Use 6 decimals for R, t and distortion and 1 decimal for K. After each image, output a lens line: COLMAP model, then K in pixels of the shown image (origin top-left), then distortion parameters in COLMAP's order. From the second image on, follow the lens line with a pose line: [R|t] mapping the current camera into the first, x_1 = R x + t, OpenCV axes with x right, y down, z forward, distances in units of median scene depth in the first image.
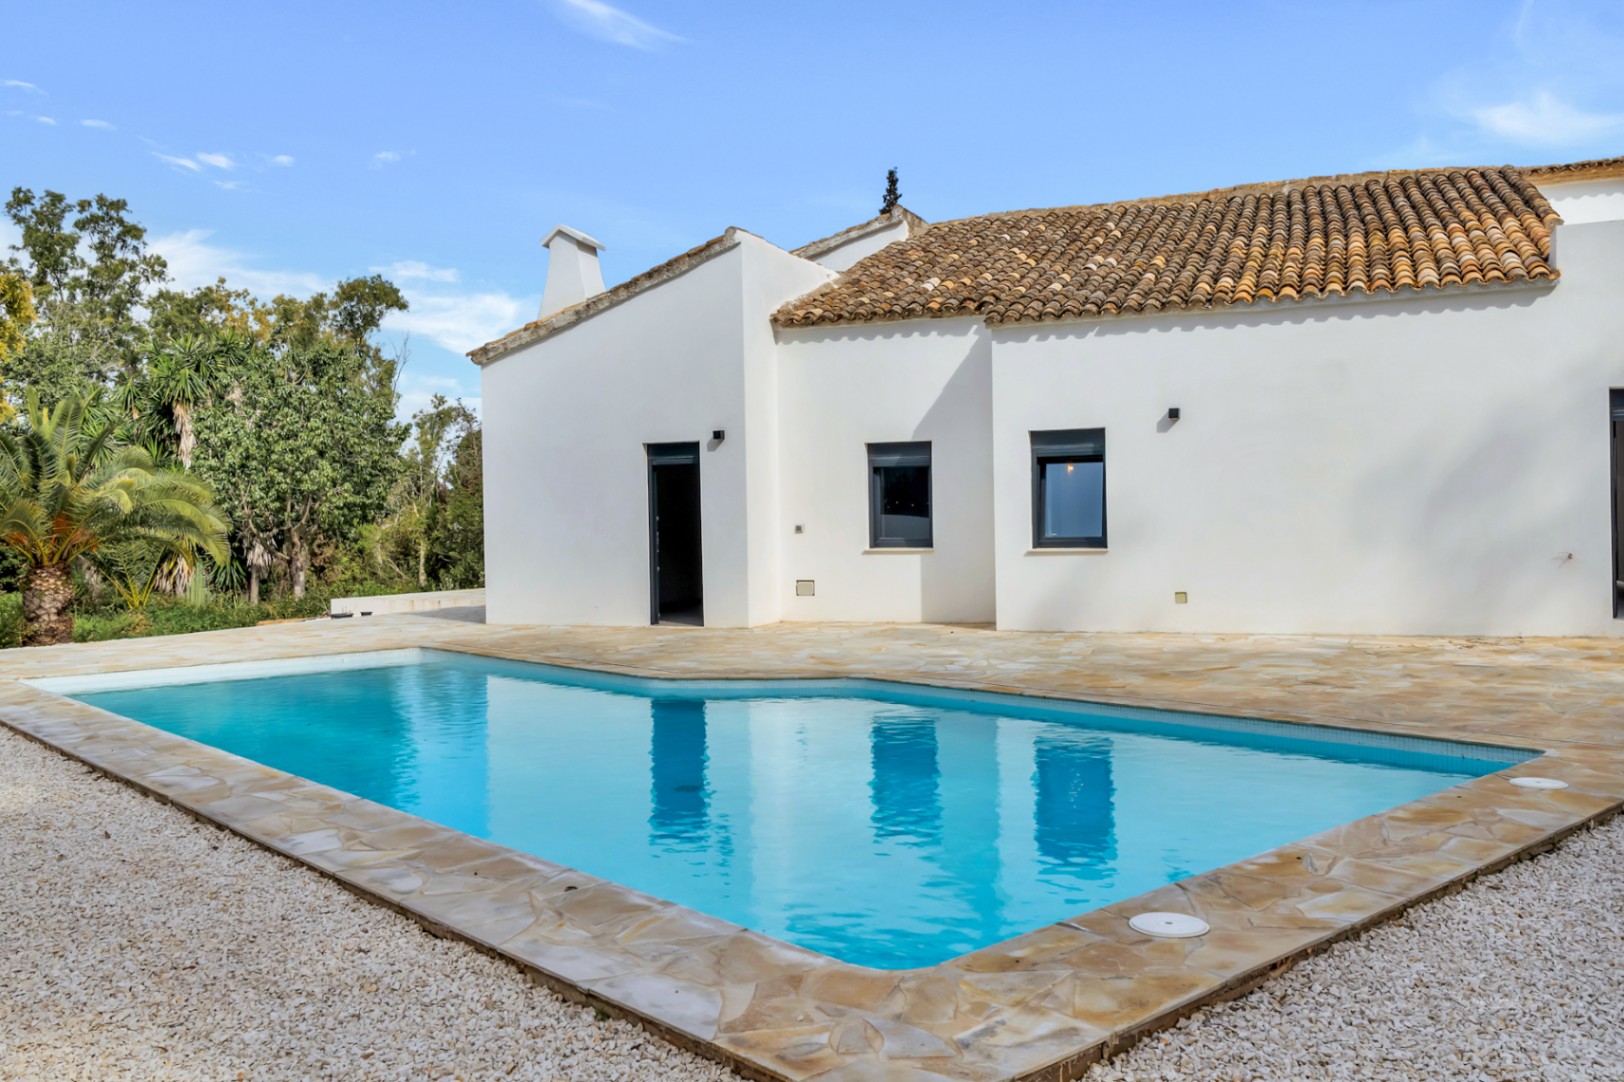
lens RADIAL K [[1325.4, 0, 812.0], [0, 1325.4, 541.0], [0, 0, 1]] dist [0.008192, -0.071206]
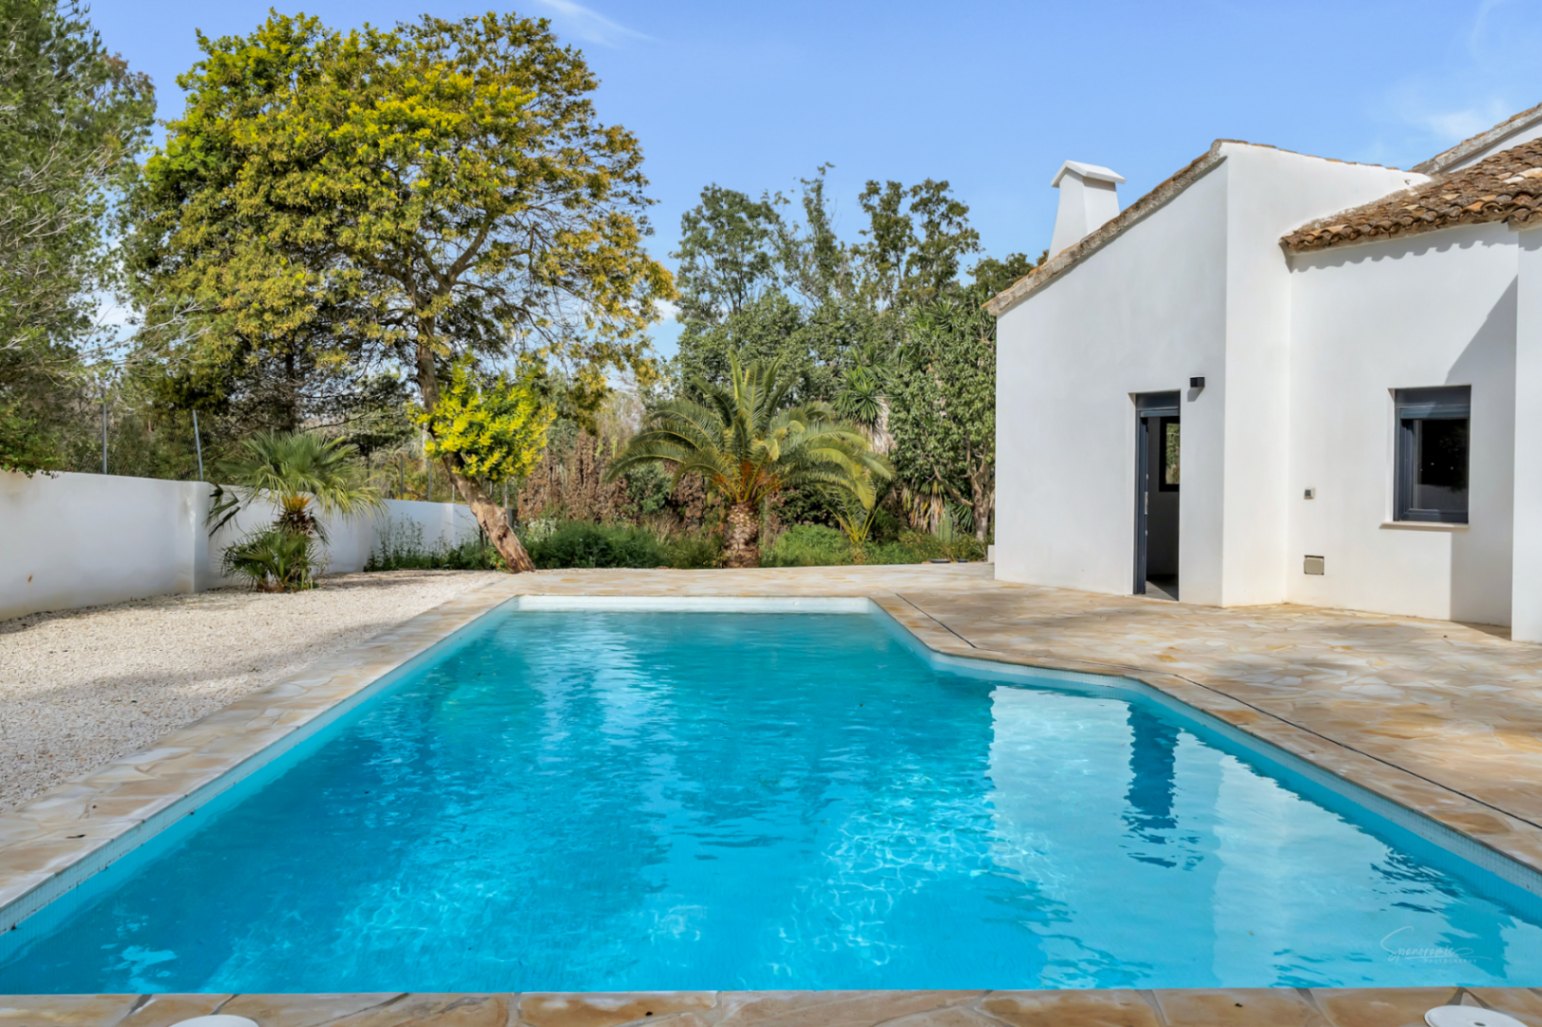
lens RADIAL K [[1290.6, 0, 772.7], [0, 1290.6, 504.6], [0, 0, 1]] dist [-0.003379, 0.006518]
pose [[0.773165, 0.039515, -0.632973, 0.244811], [-0.031779, 0.999217, 0.023562, -0.010758], [0.633408, 0.001898, 0.773815, 0.164332]]
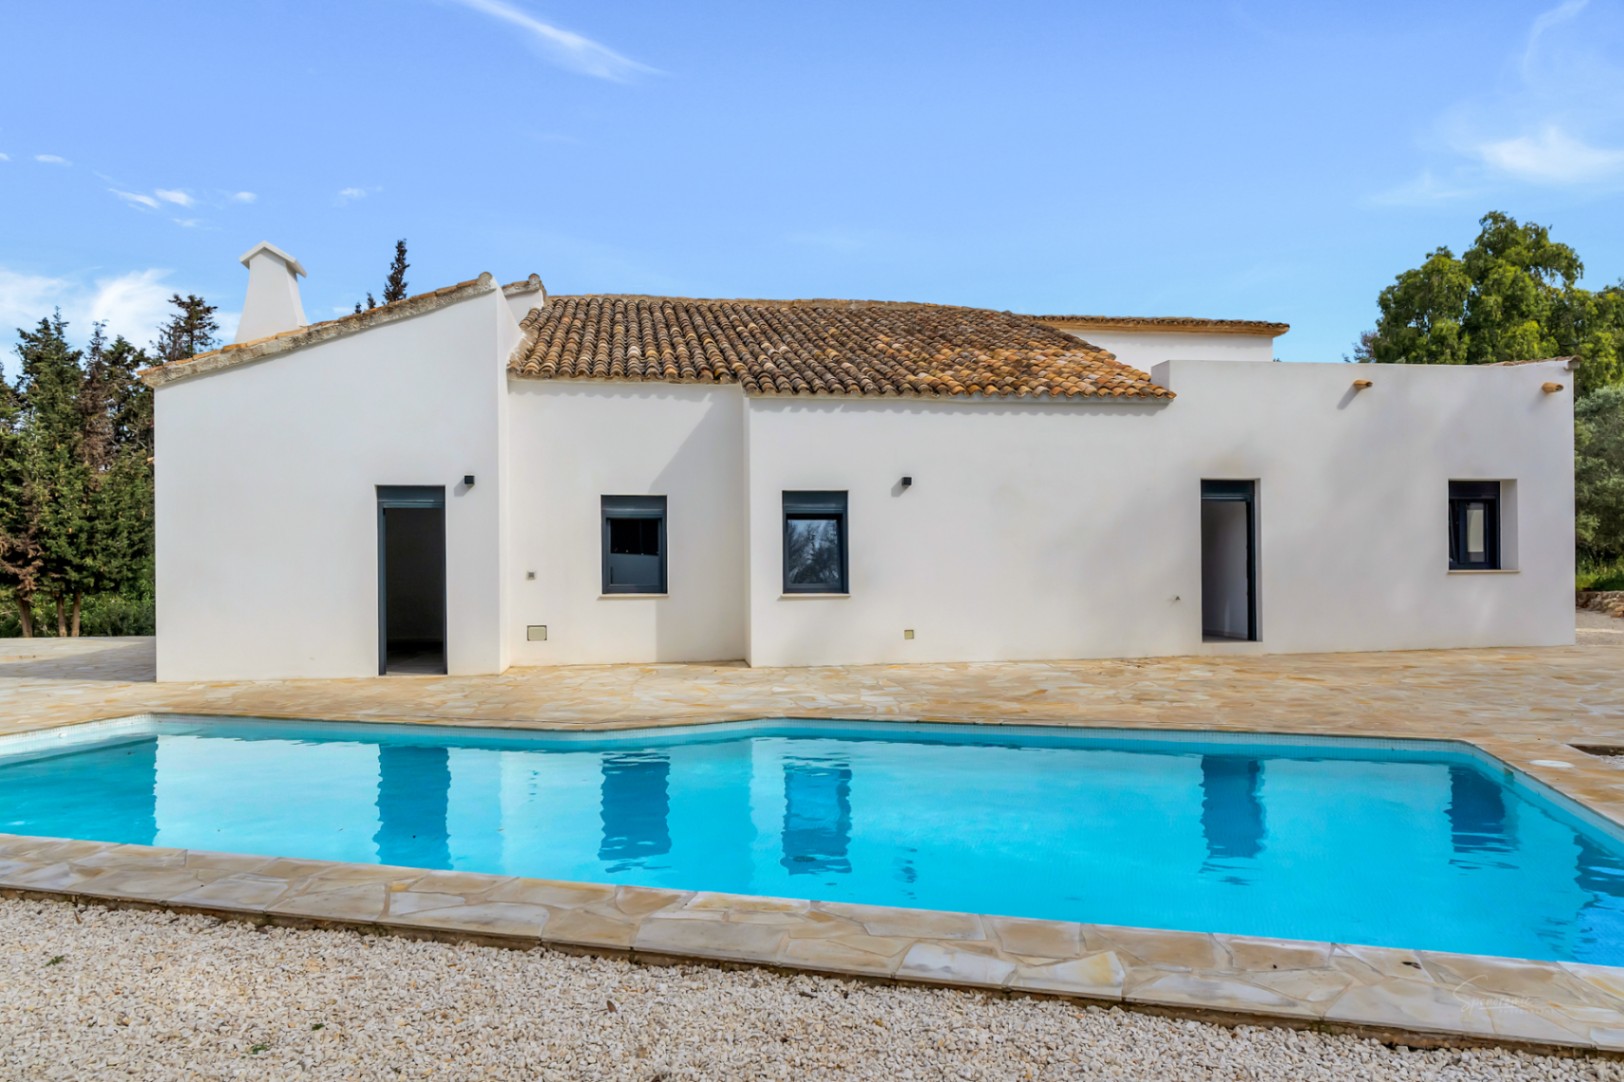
lens RADIAL K [[1103.3, 0, 814.8], [0, 1103.3, 571.3], [0, 0, 1]] dist [-0.000830, 0.000643]
pose [[0.853867, 0.007623, 0.520436, -0.269183], [-0.000232, 0.999898, -0.014266, -0.000242], [-0.520491, 0.012060, 0.853782, 0.159354]]
